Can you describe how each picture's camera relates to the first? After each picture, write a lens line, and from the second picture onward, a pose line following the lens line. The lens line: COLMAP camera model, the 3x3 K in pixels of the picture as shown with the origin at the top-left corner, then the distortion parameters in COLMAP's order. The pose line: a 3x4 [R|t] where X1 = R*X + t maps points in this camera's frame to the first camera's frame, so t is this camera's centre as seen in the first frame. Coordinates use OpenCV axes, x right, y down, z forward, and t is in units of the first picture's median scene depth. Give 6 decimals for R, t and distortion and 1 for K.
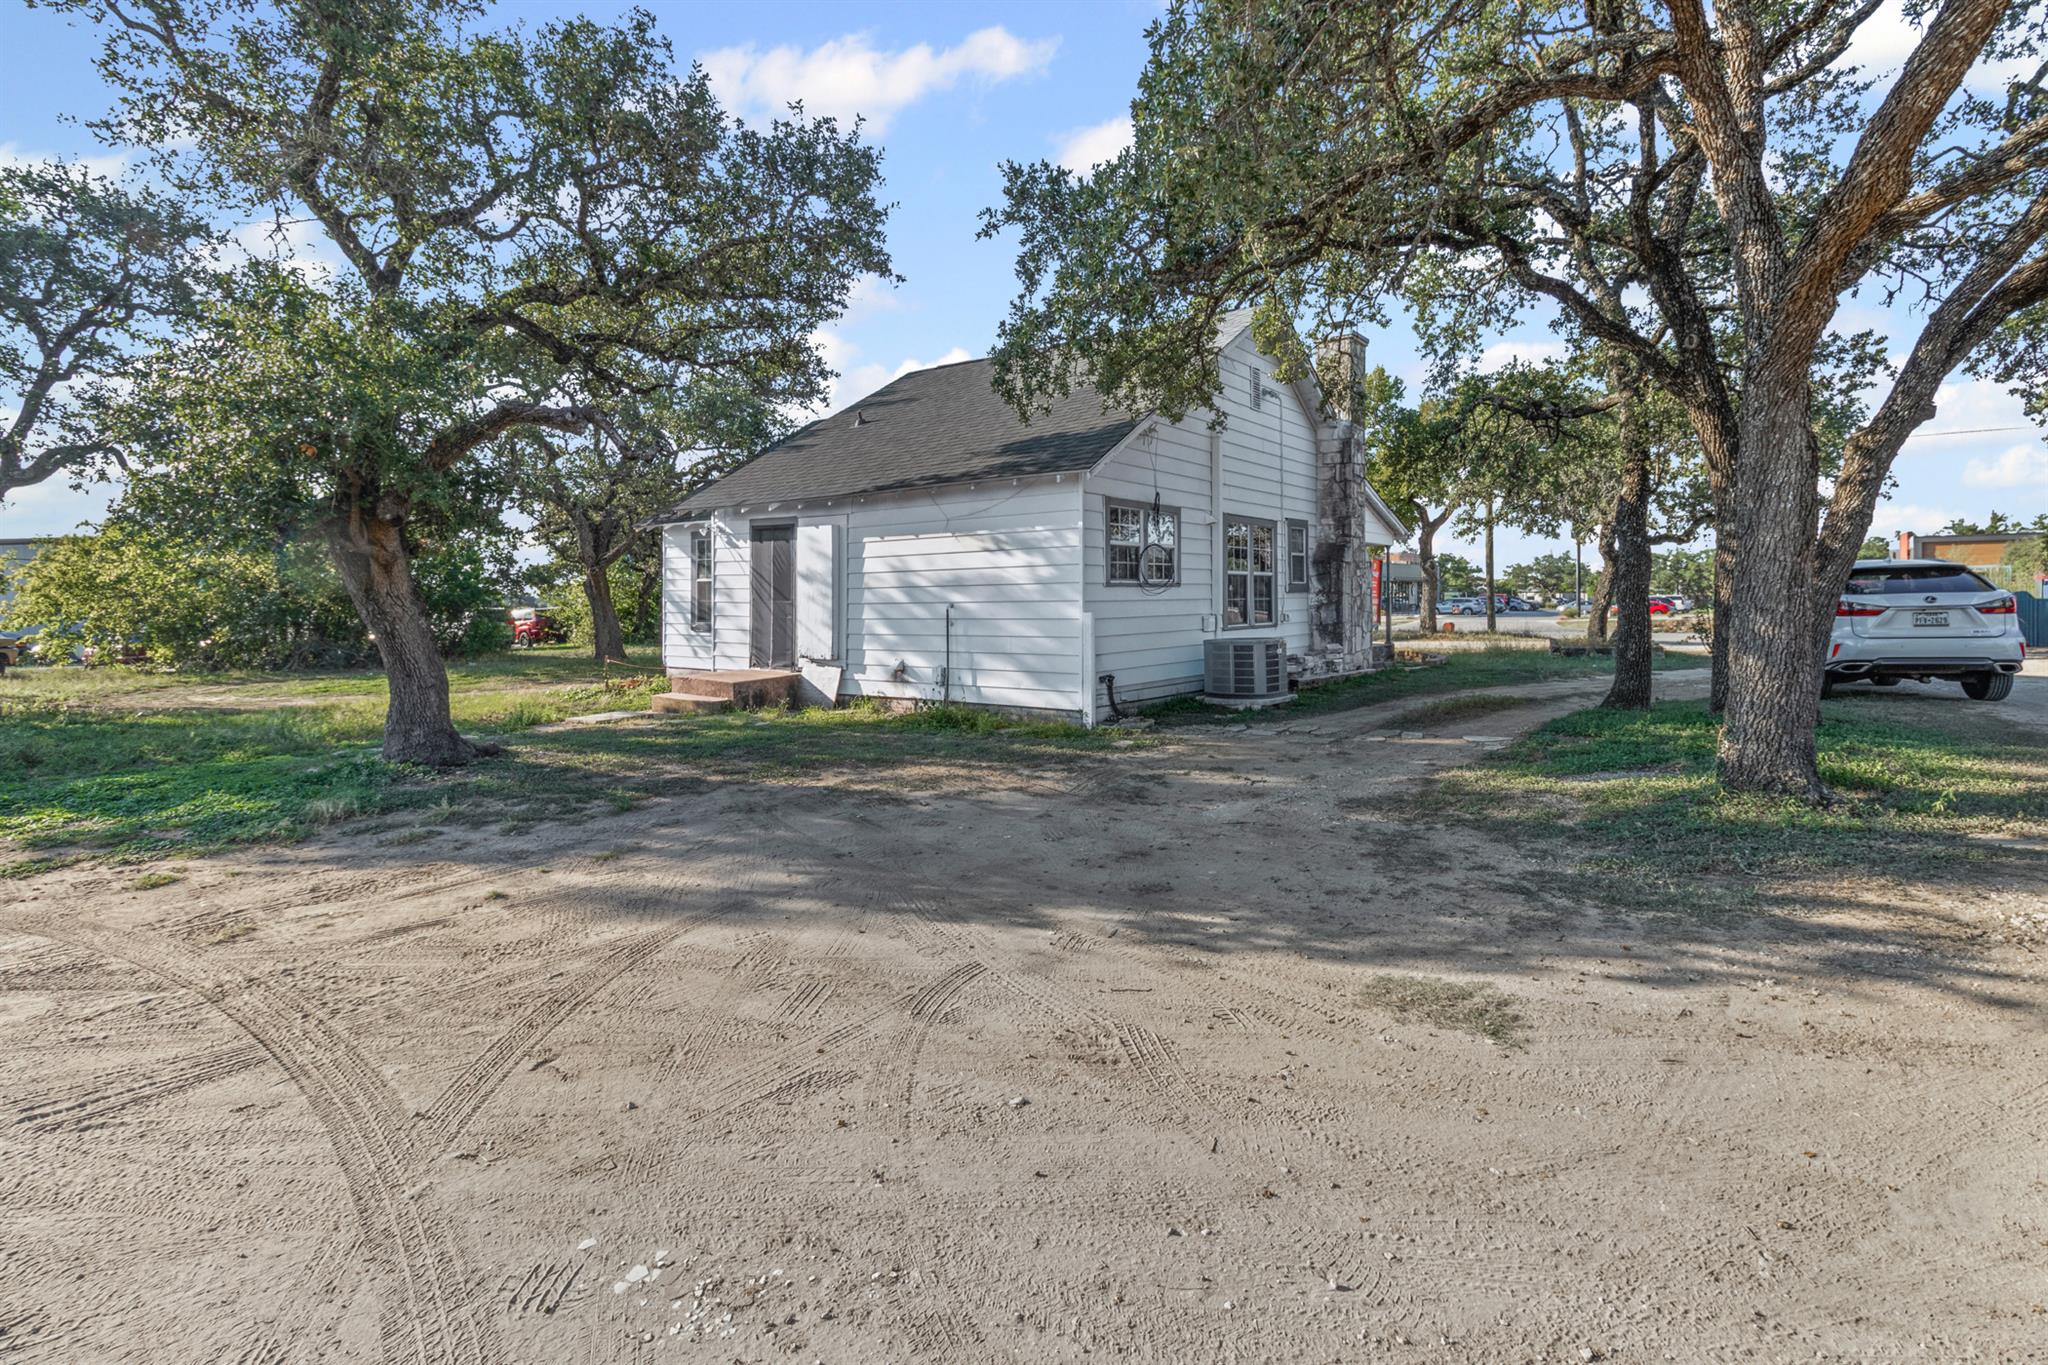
lens RADIAL K [[967.4, 0, 1001.1], [0, 967.4, 599.6], [0, 0, 1]] dist [0.000211, 0.000447]
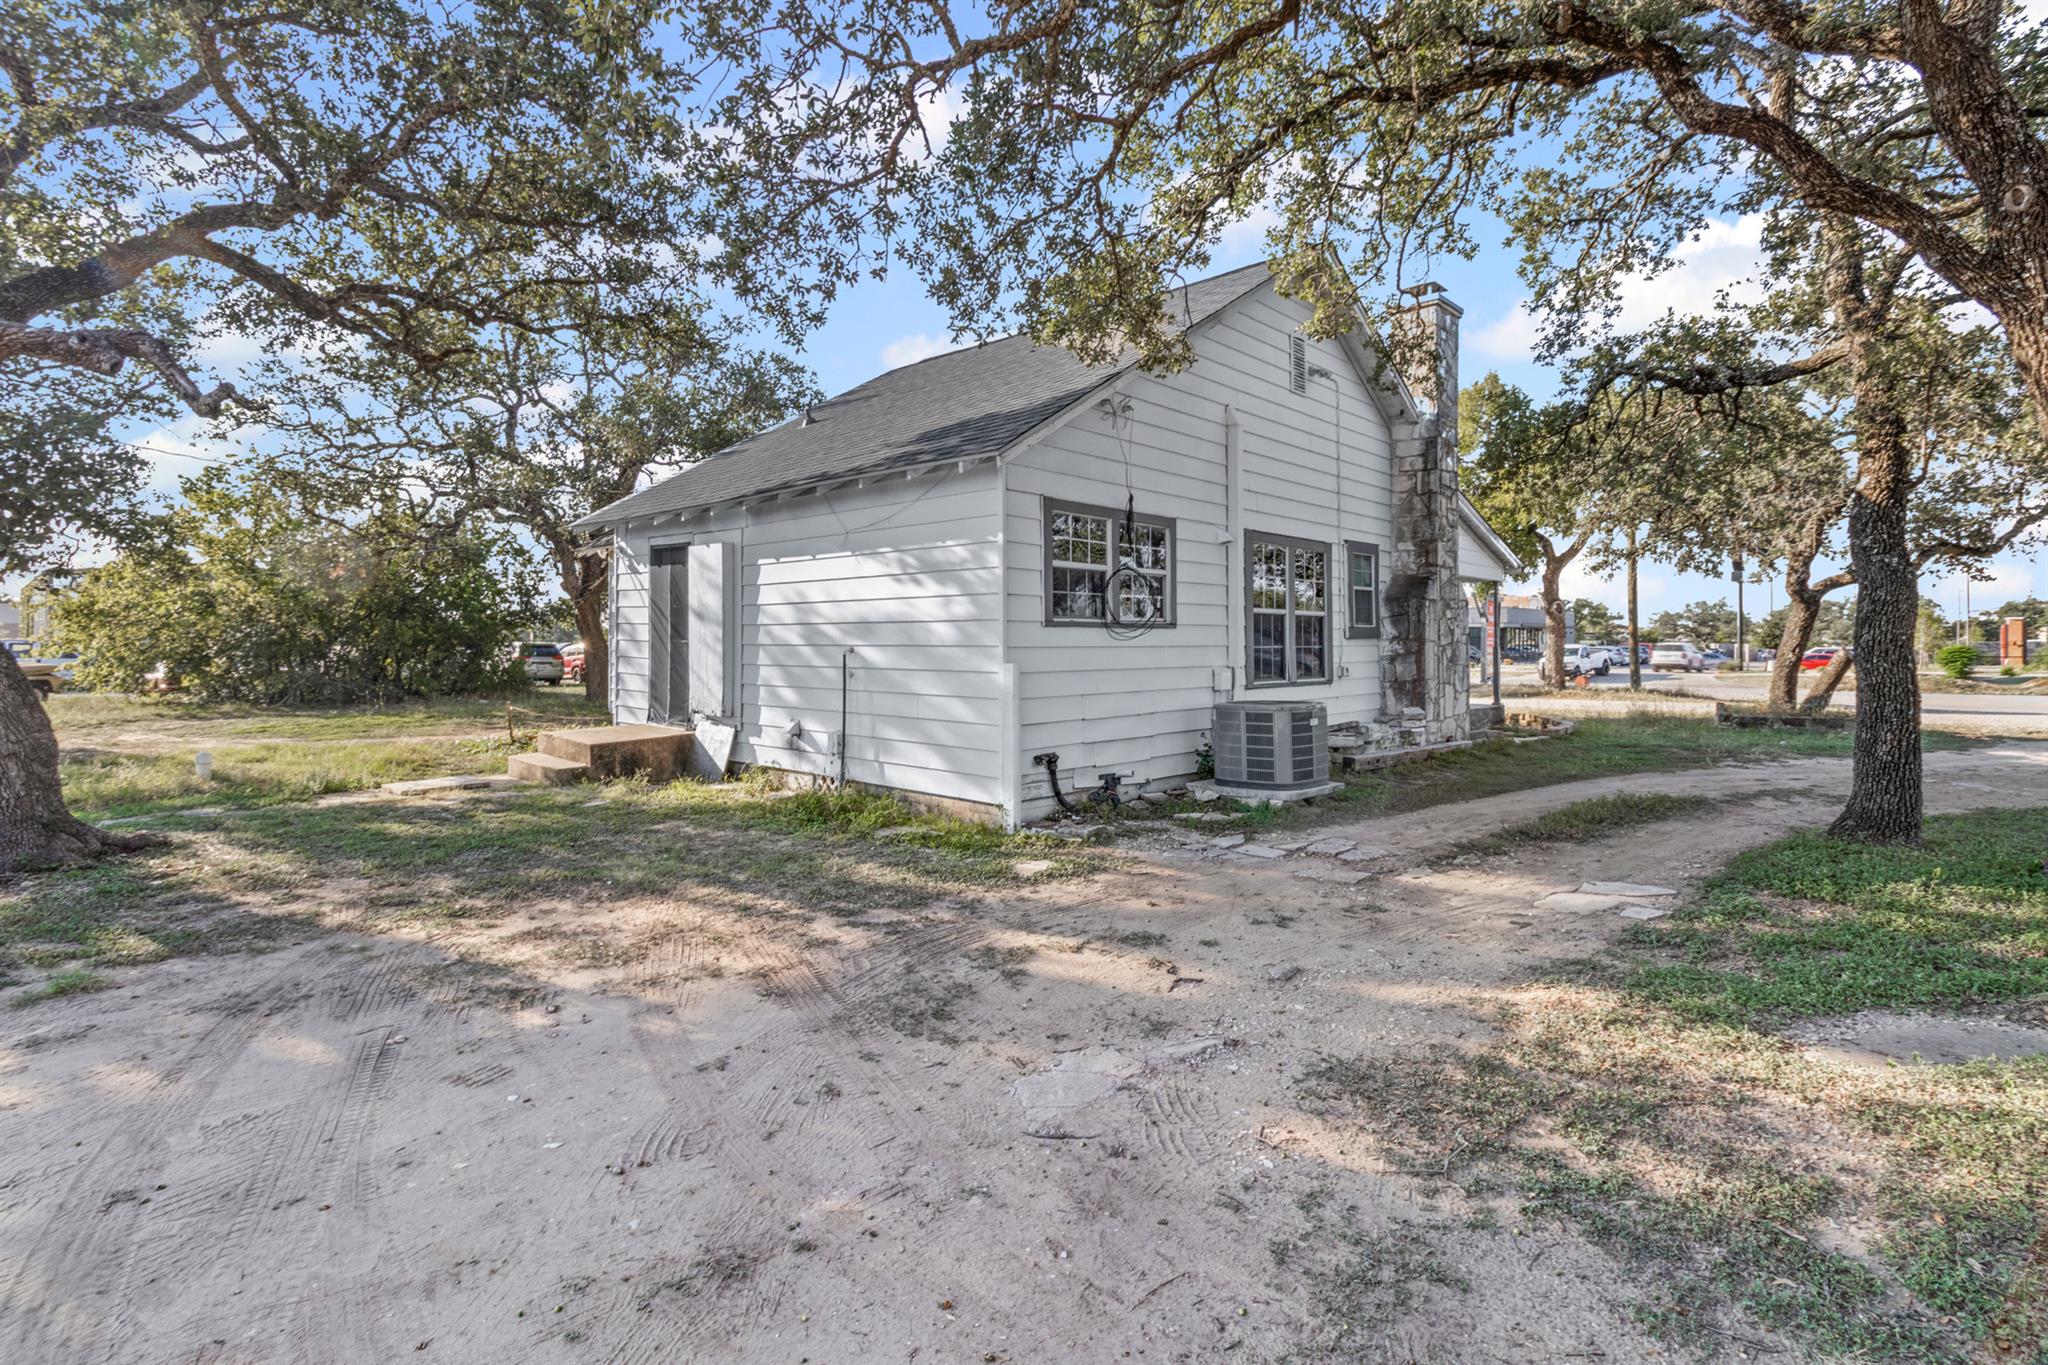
lens RADIAL K [[934.7, 0, 1020.3], [0, 934.7, 612.6], [0, 0, 1]] dist [0.001510, -0.000151]
pose [[0.993636, 0.011838, -0.112014, 0.137158], [-0.015108, 0.999483, -0.028384, -0.003291], [0.111620, 0.029895, 0.993301, 0.271725]]
